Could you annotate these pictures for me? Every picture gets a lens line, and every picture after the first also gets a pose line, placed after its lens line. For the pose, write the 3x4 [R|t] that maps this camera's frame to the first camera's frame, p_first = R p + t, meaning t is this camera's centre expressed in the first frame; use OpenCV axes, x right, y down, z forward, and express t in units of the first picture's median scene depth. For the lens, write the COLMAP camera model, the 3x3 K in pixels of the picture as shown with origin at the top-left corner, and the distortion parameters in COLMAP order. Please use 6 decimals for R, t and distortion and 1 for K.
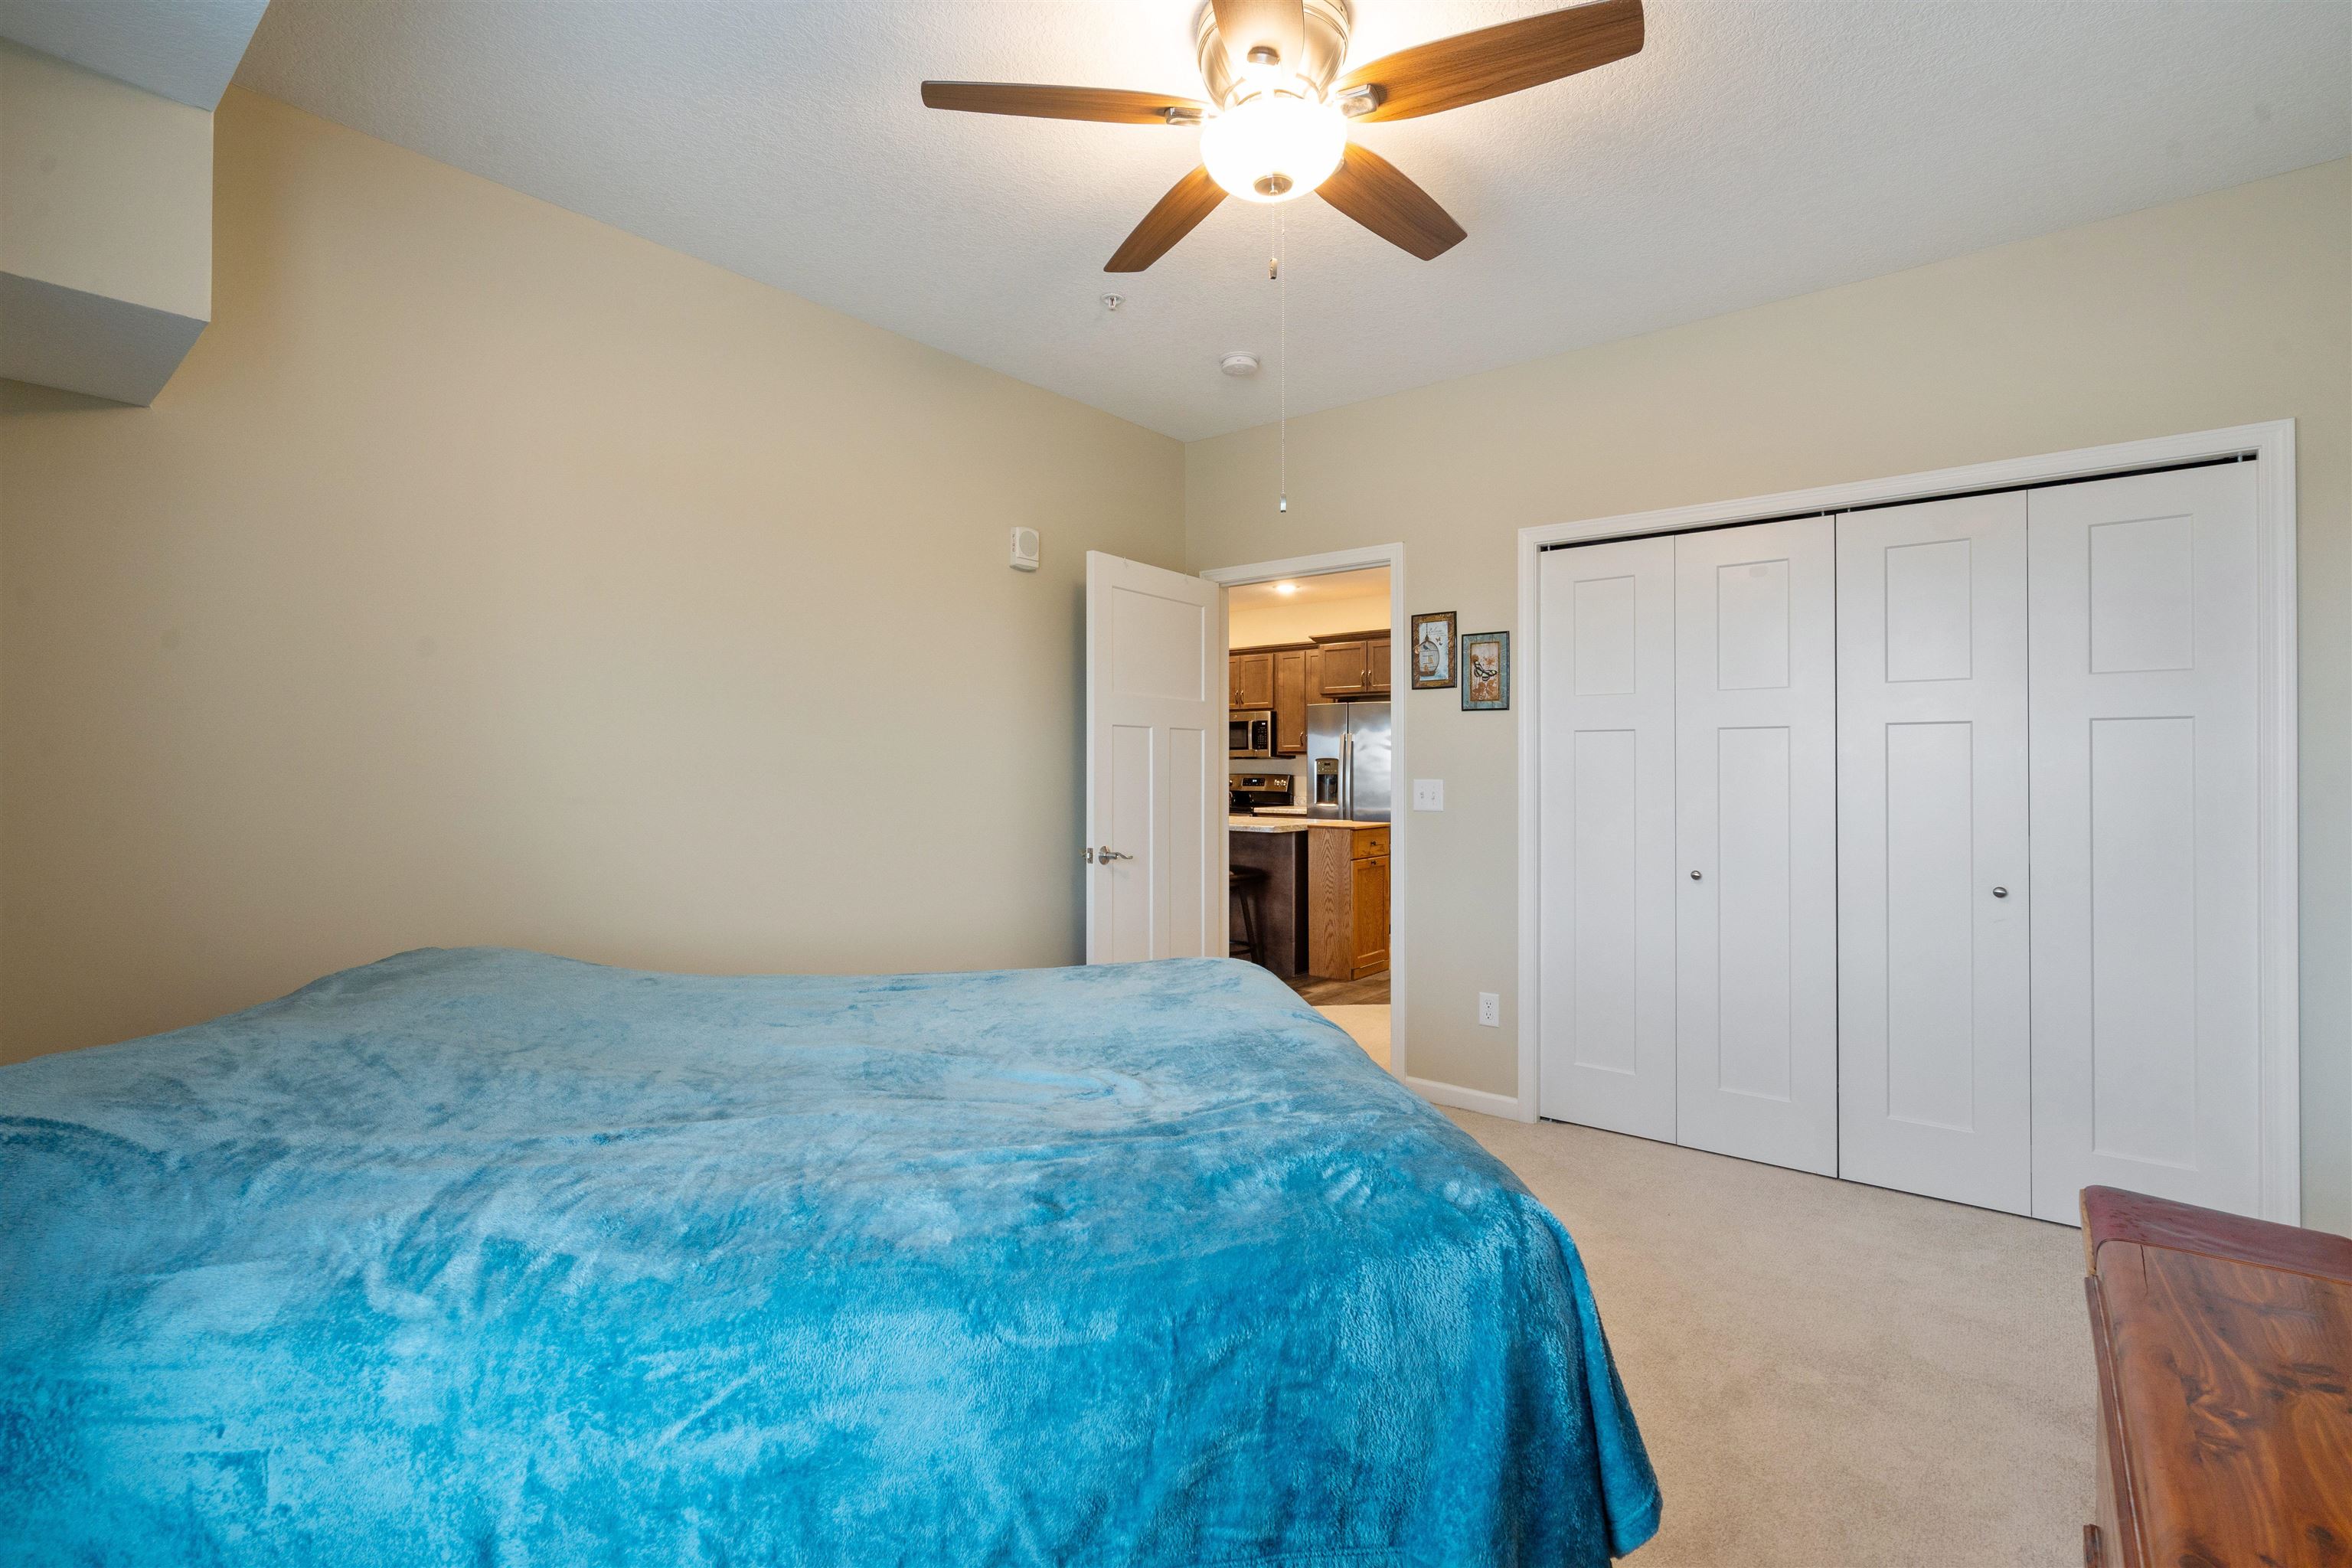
lens RADIAL K [[1058.6, 0, 1176.0], [0, 1058.6, 784.0], [0, 0, 1]] dist [0.000016, 0.000045]
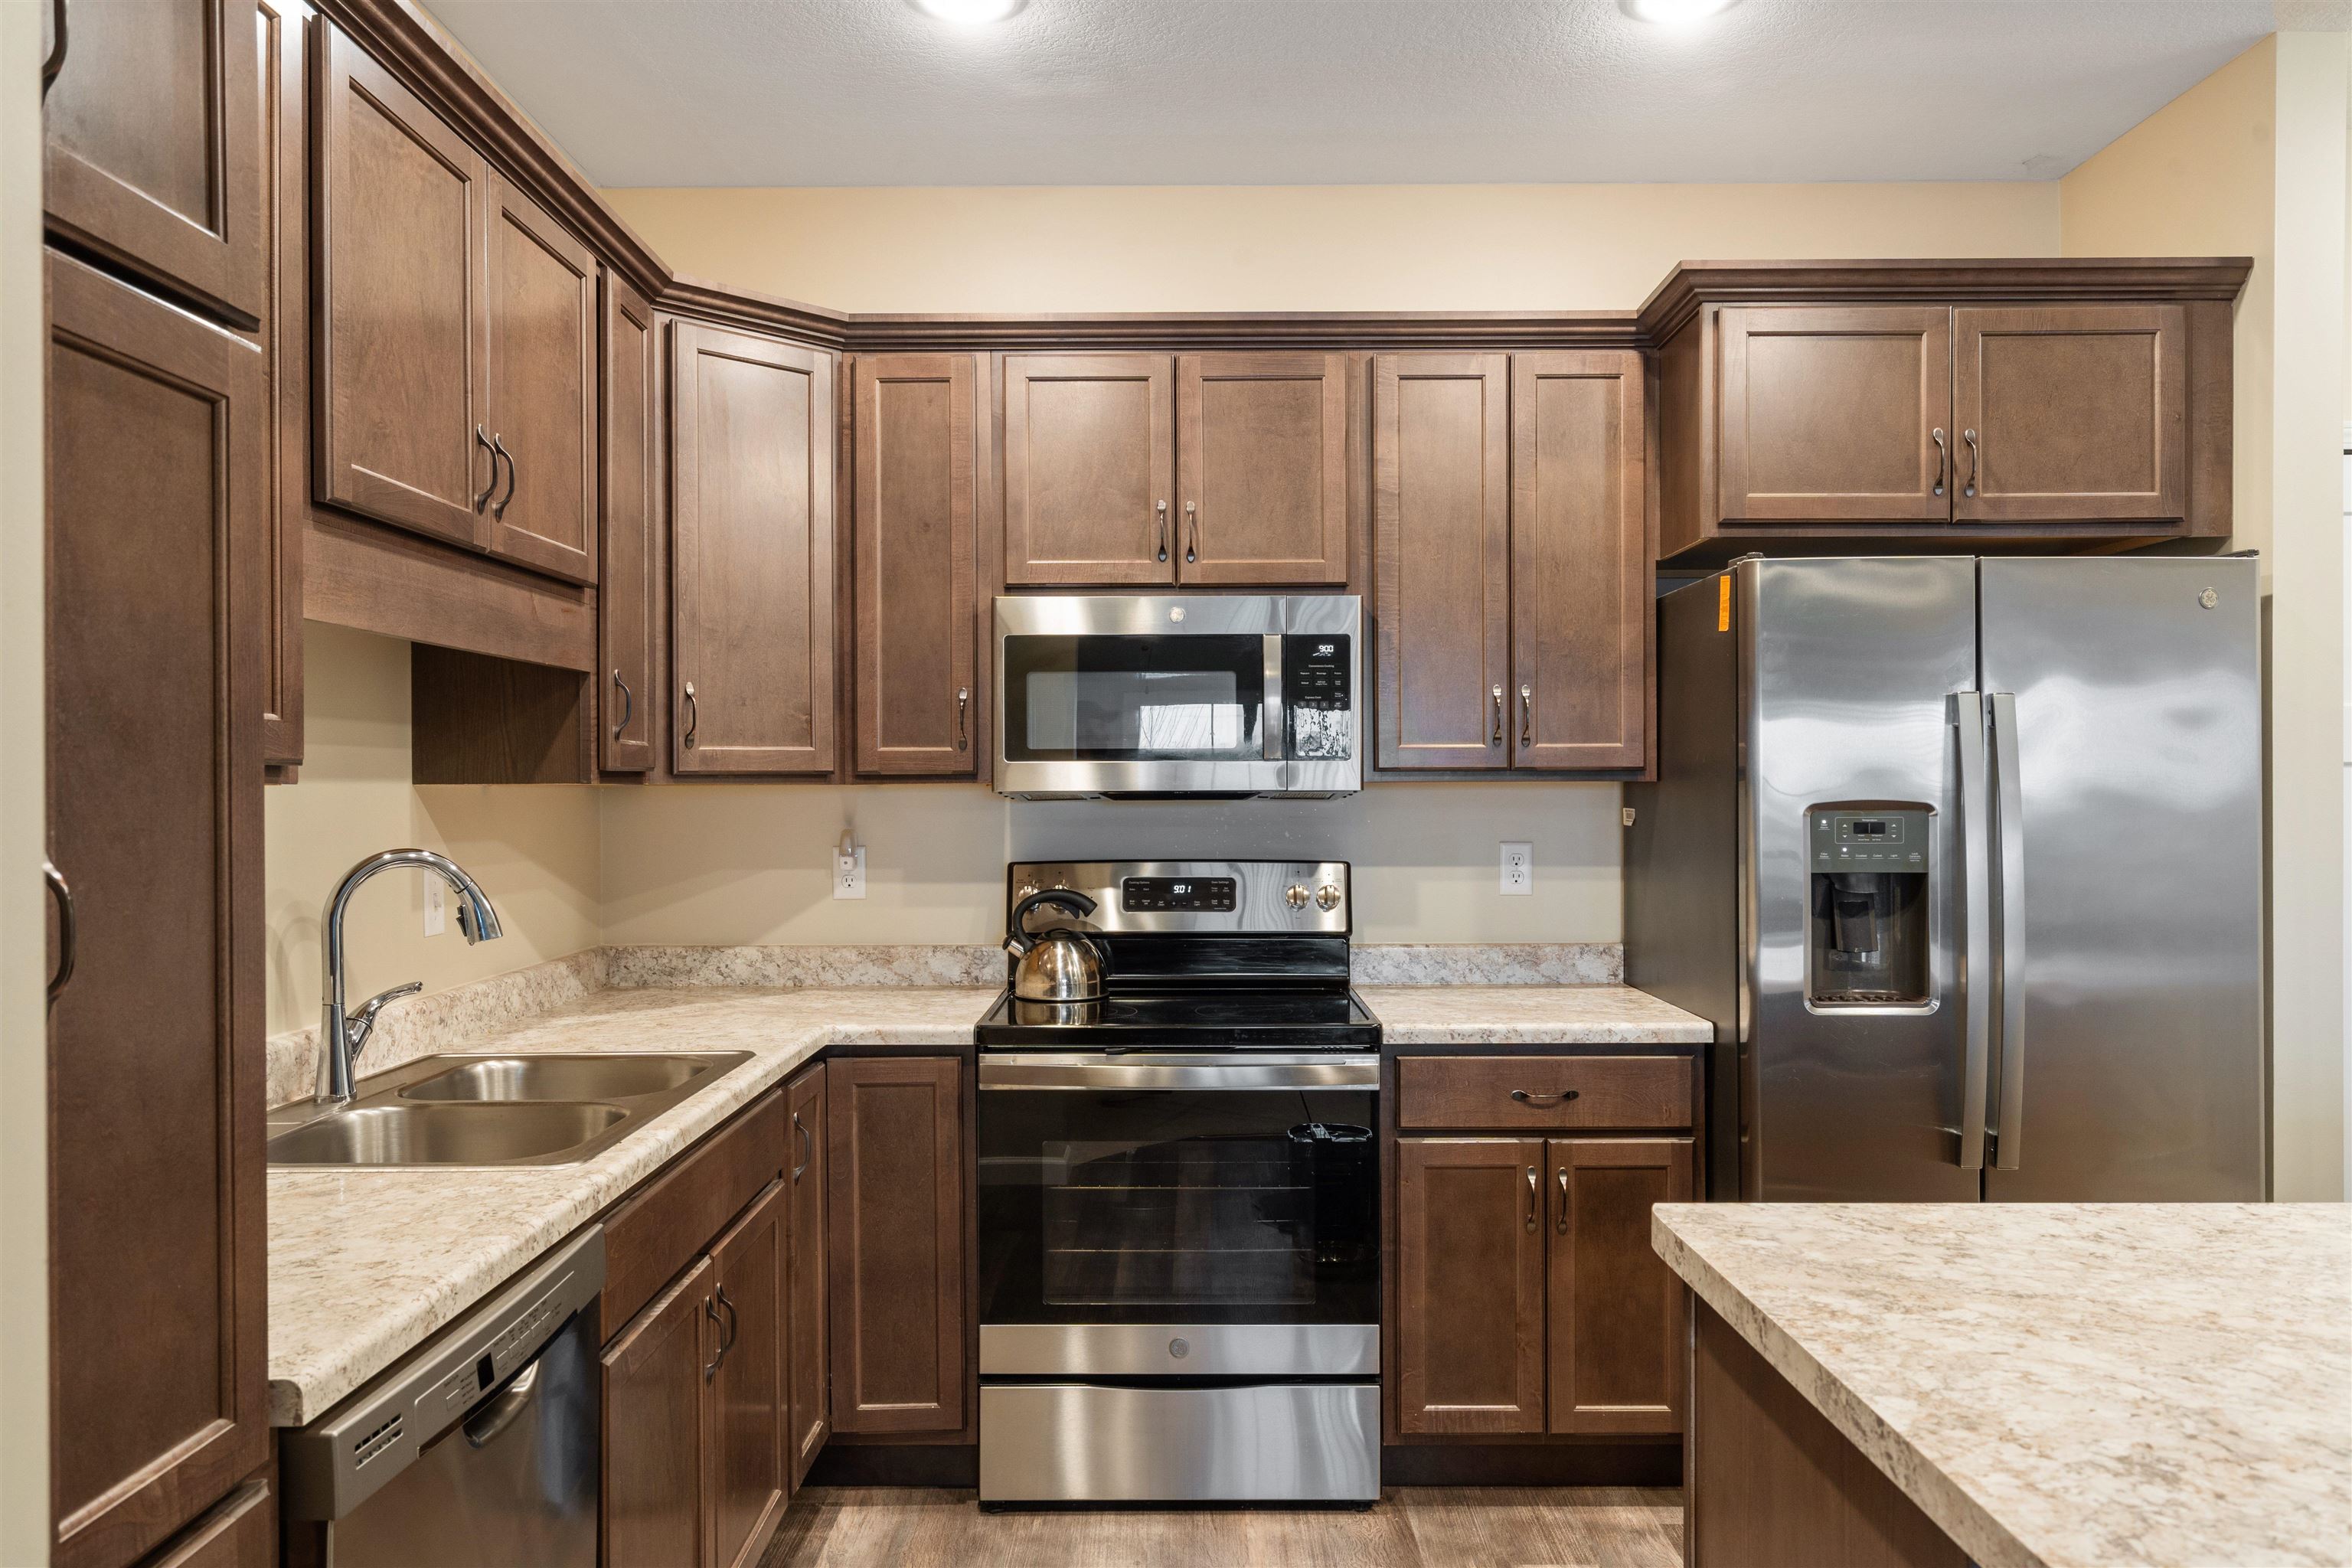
lens RADIAL K [[1611.8, 0, 1176.0], [0, 1611.8, 784.0], [0, 0, 1]] dist [0.004171, 0.000175]
pose [[0.775114, -0.001628, 0.631819, -0.167185], [0.012282, 0.999847, -0.012491, -0.023210], [-0.631702, 0.017442, 0.775015, 0.754108]]
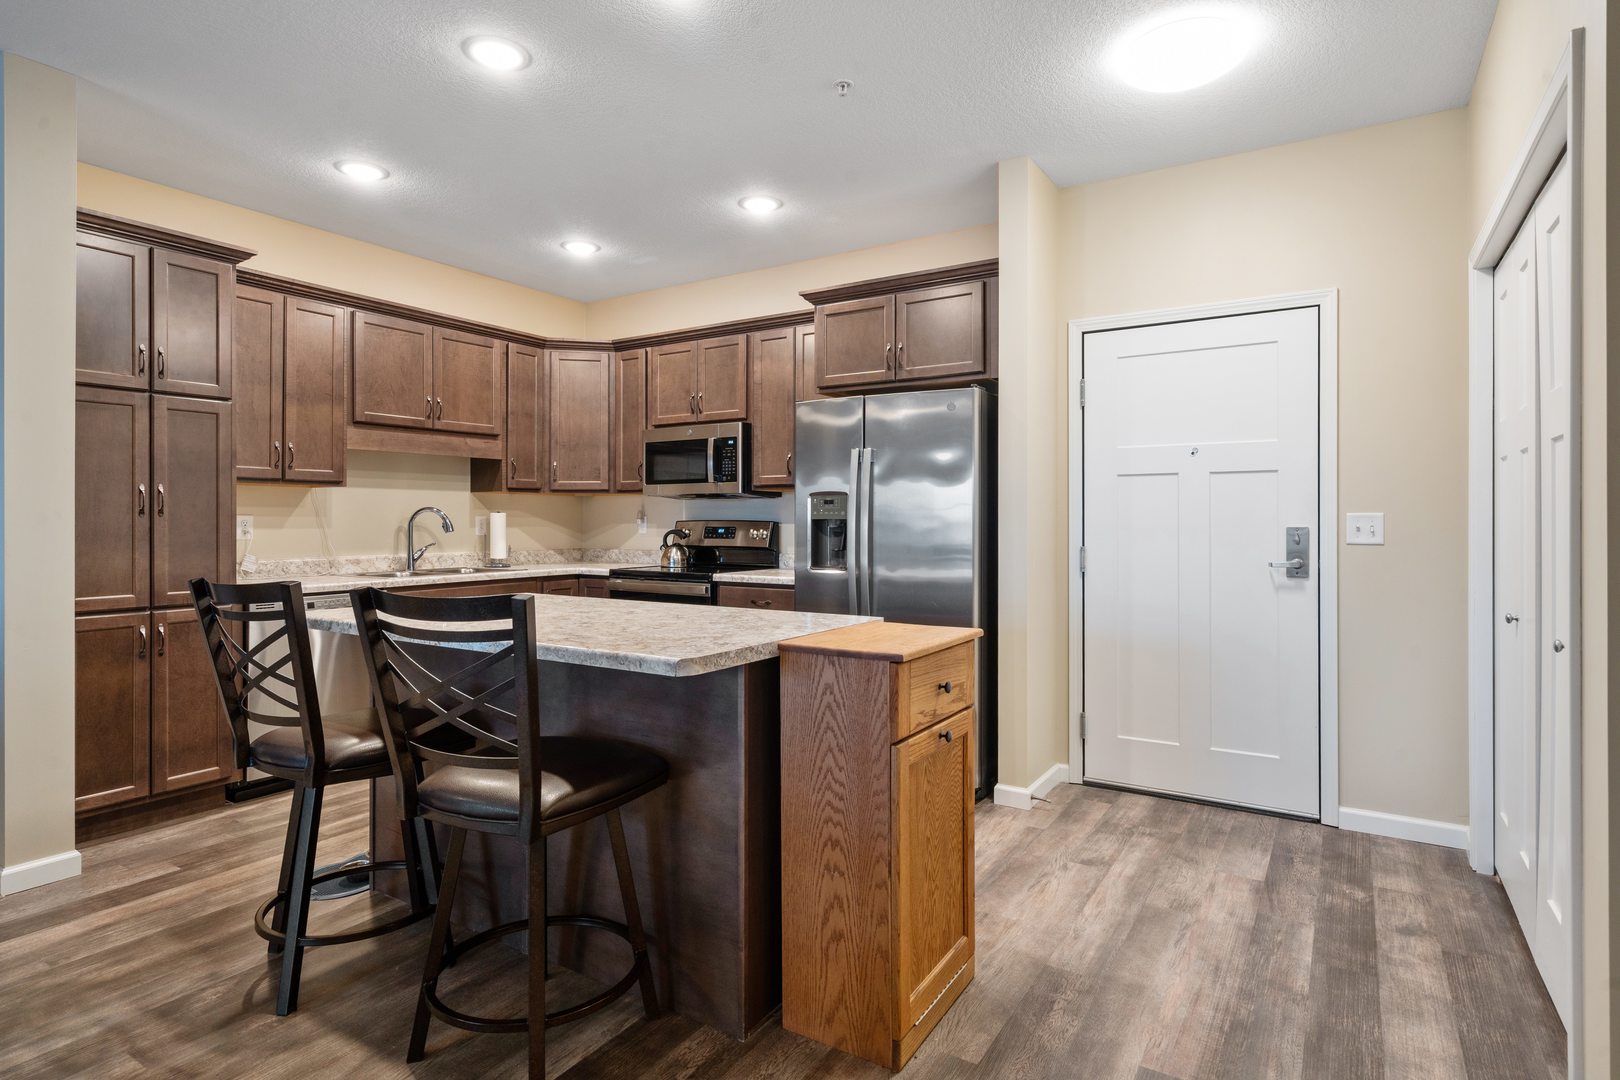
lens RADIAL K [[854.9, 0, 809.7], [0, 854.9, 516.8], [0, 0, 1]] dist [0.017275, 0.000465]
pose [[0.992993, 0.001038, 0.118166, 0.069441], [0.001280, 0.999808, -0.019539, -0.001213], [-0.118164, 0.019553, 0.992802, 0.483808]]
